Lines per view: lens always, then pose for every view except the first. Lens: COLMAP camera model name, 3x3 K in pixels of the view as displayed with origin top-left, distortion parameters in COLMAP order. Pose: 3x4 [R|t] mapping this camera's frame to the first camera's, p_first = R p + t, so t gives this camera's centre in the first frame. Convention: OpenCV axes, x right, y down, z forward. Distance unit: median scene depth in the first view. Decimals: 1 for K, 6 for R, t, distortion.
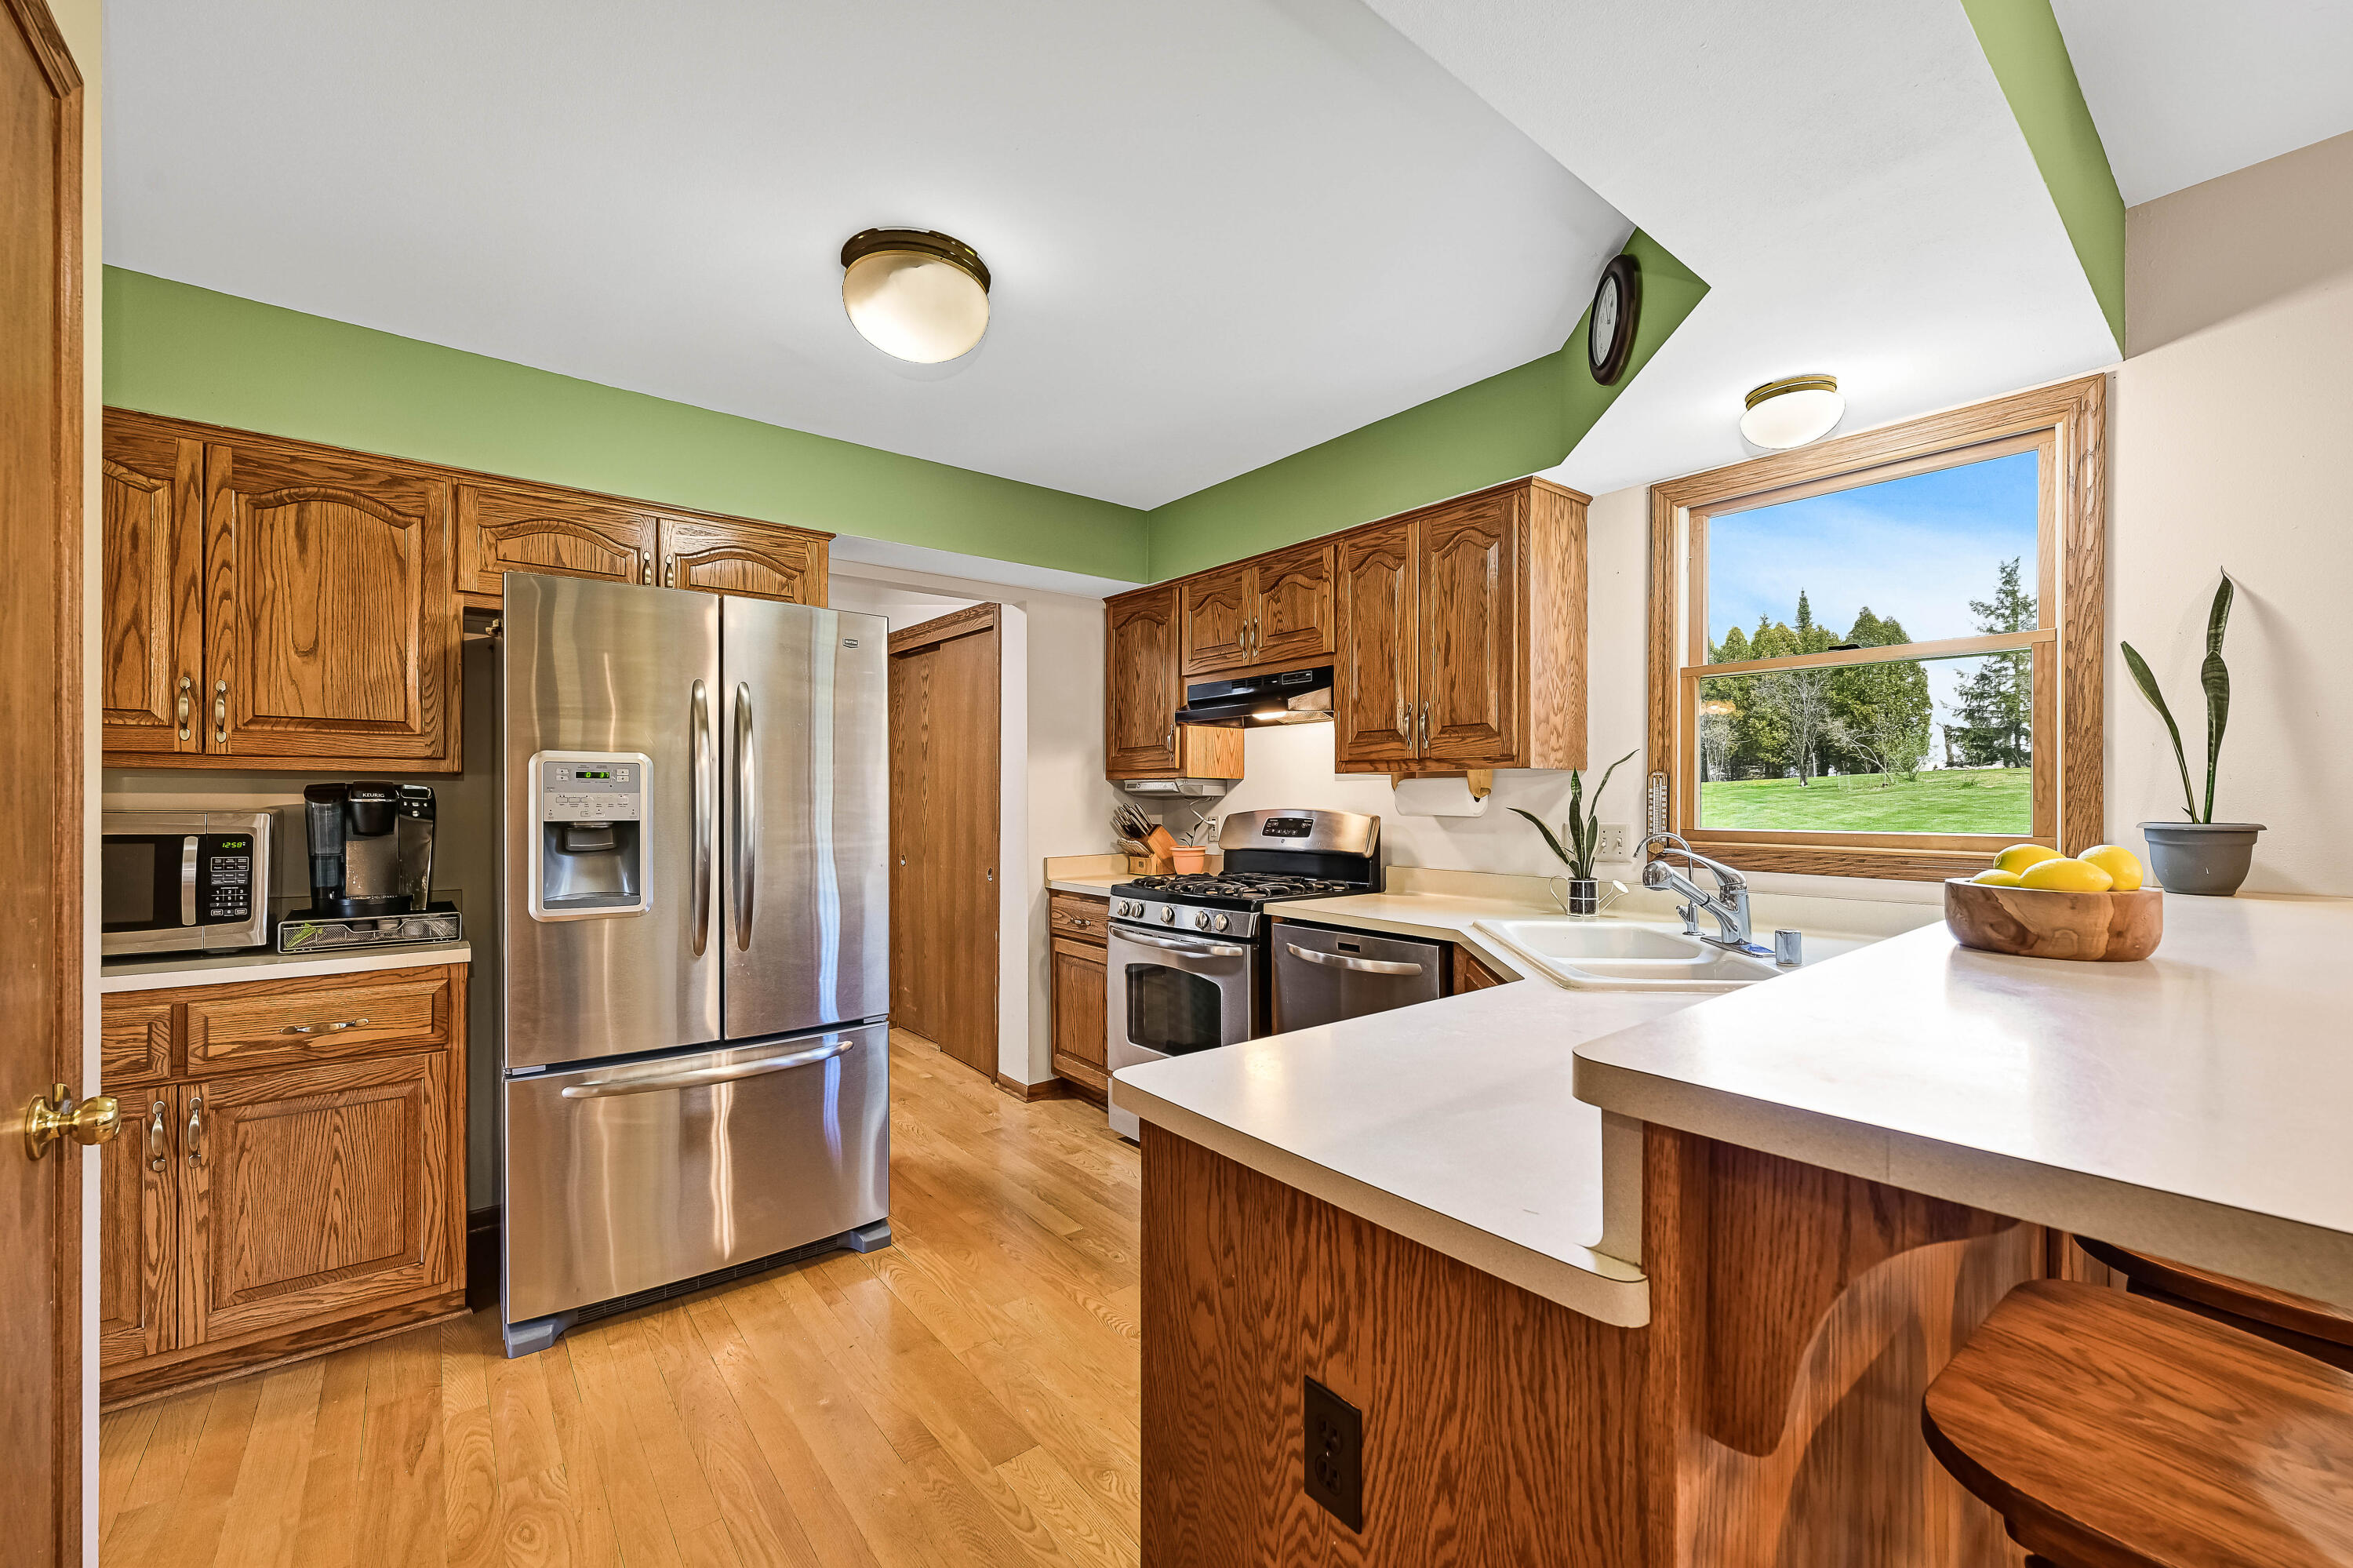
lens RADIAL K [[946.7, 0, 1171.1], [0, 946.7, 794.4], [0, 0, 1]] dist [0.002987, -0.000230]
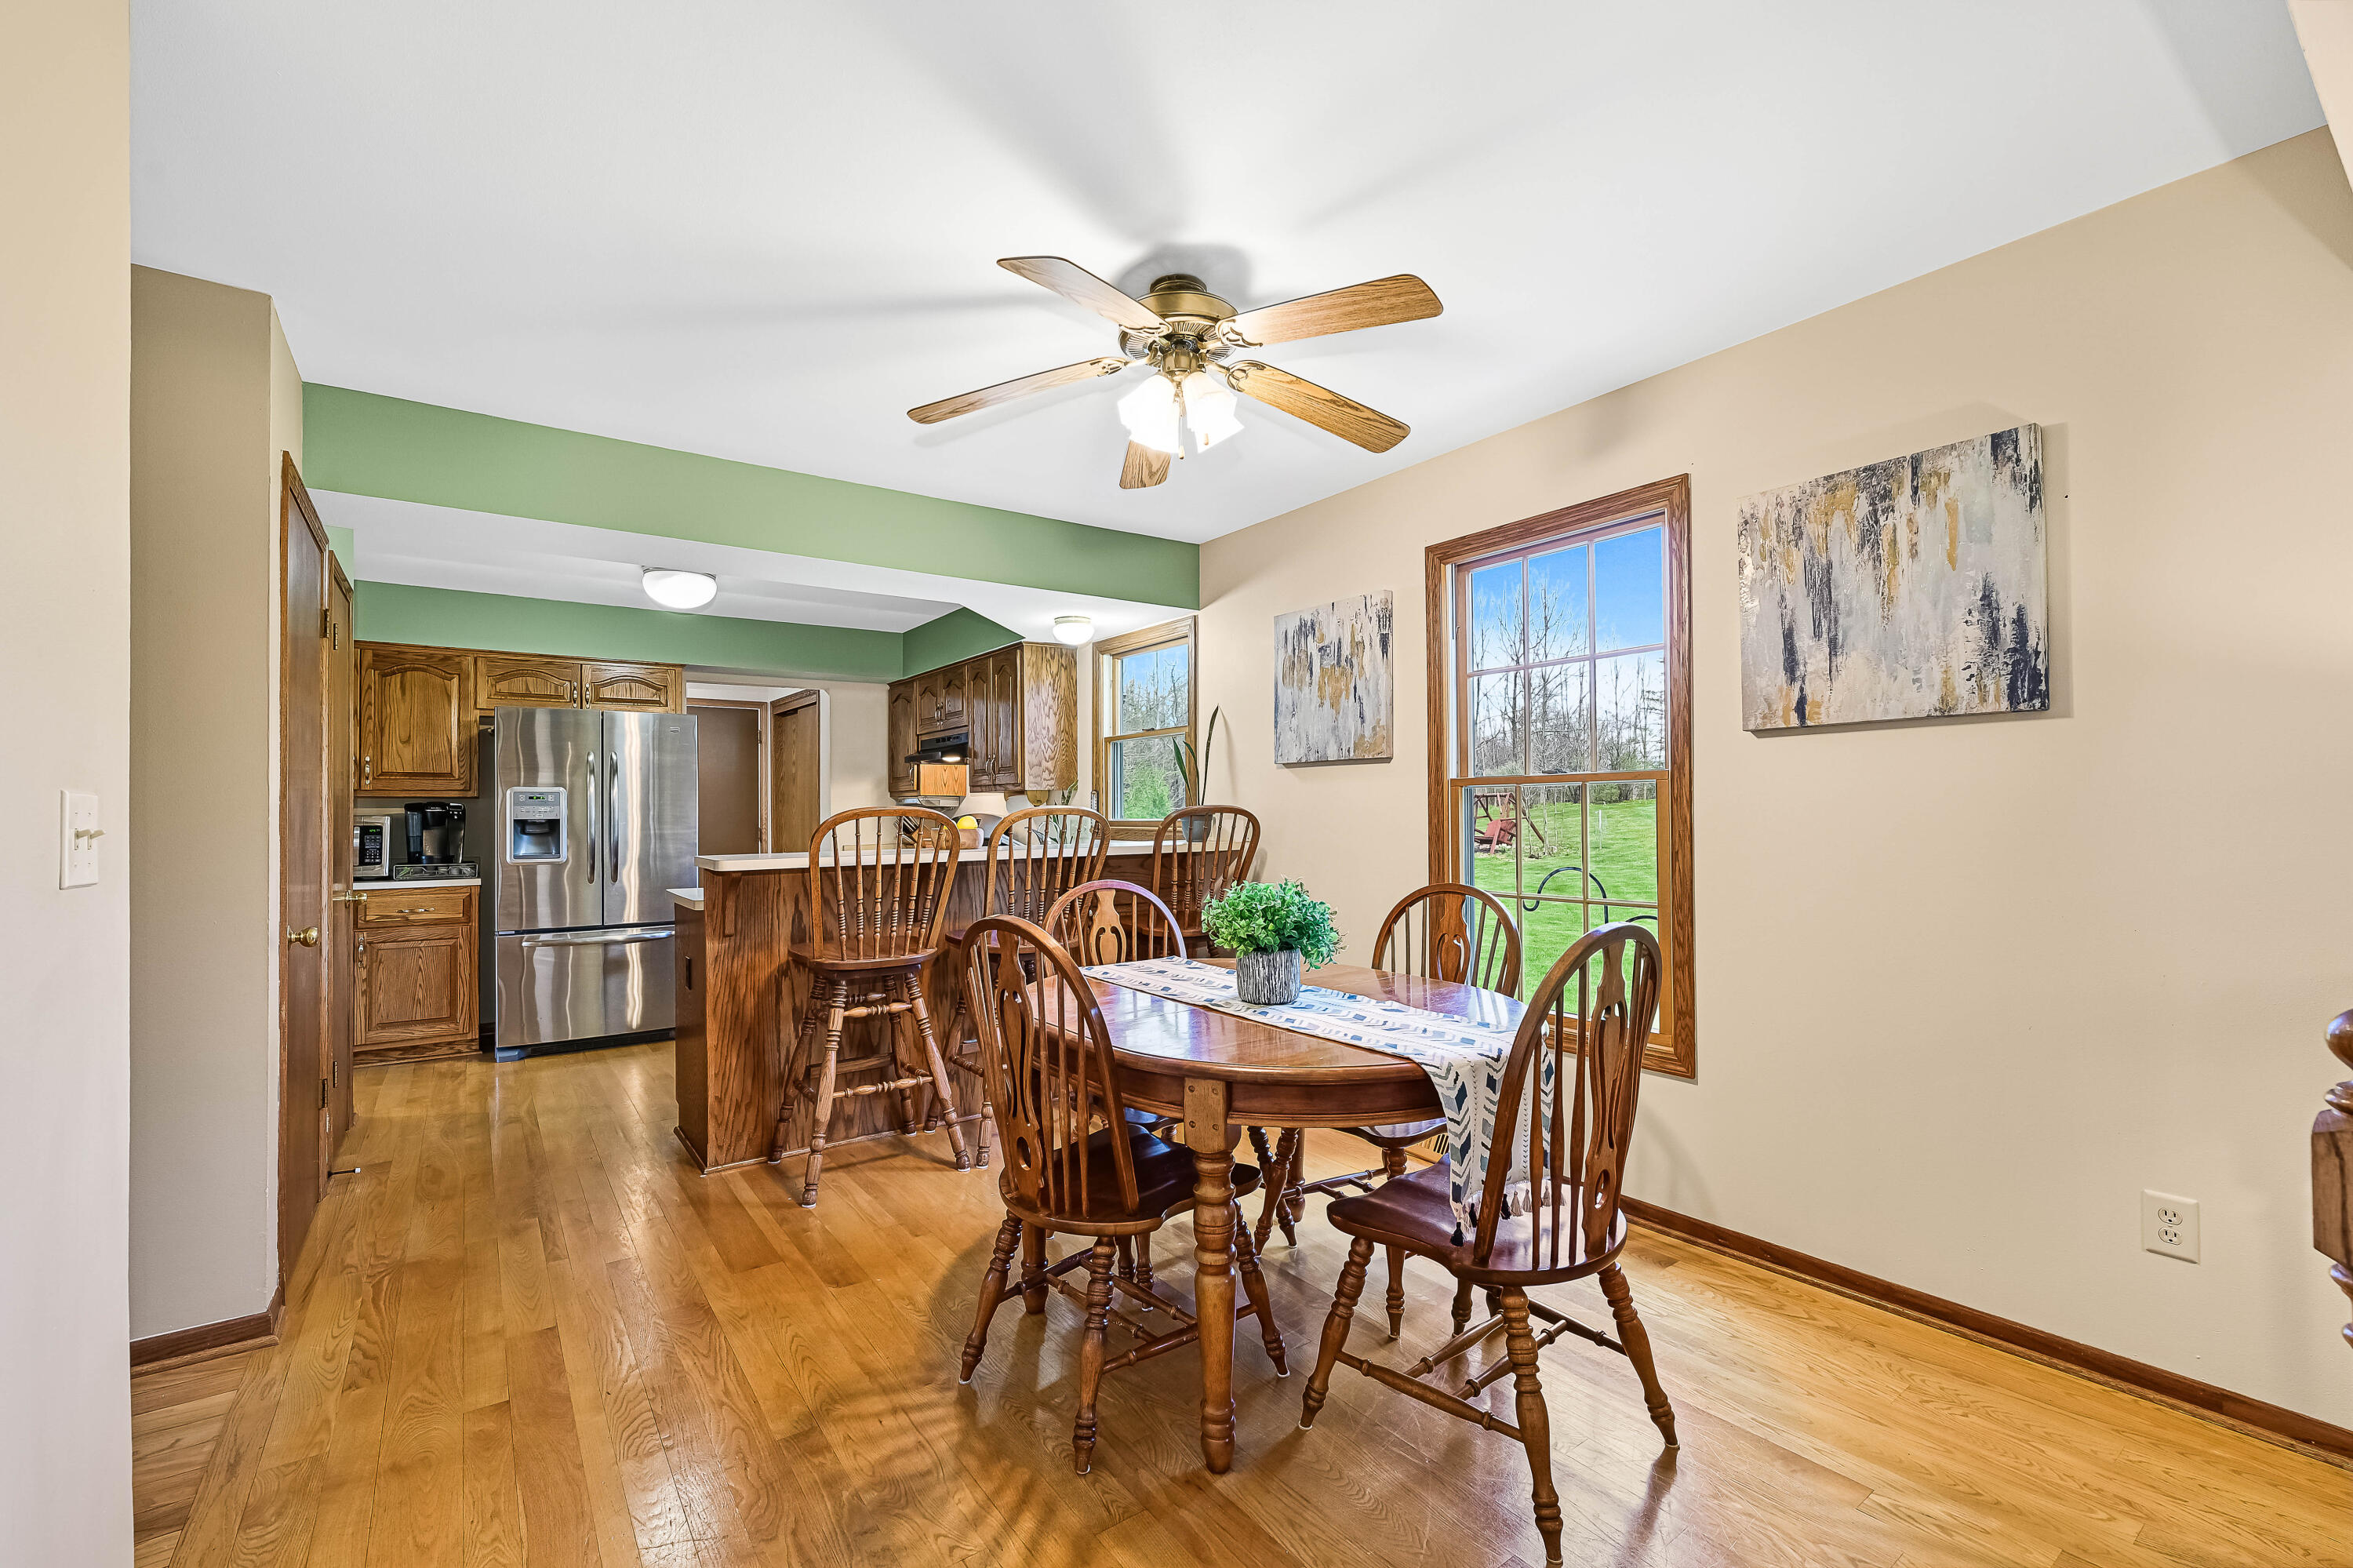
lens RADIAL K [[1012.8, 0, 1253.2], [0, 1012.8, 797.6], [0, 0, 1]] dist [0.001129, 0.000360]
pose [[0.999909, -0.009903, -0.009152, 1.041930], [0.009764, 0.999837, -0.015179, 0.029657], [0.009301, 0.015088, 0.999843, -1.291864]]
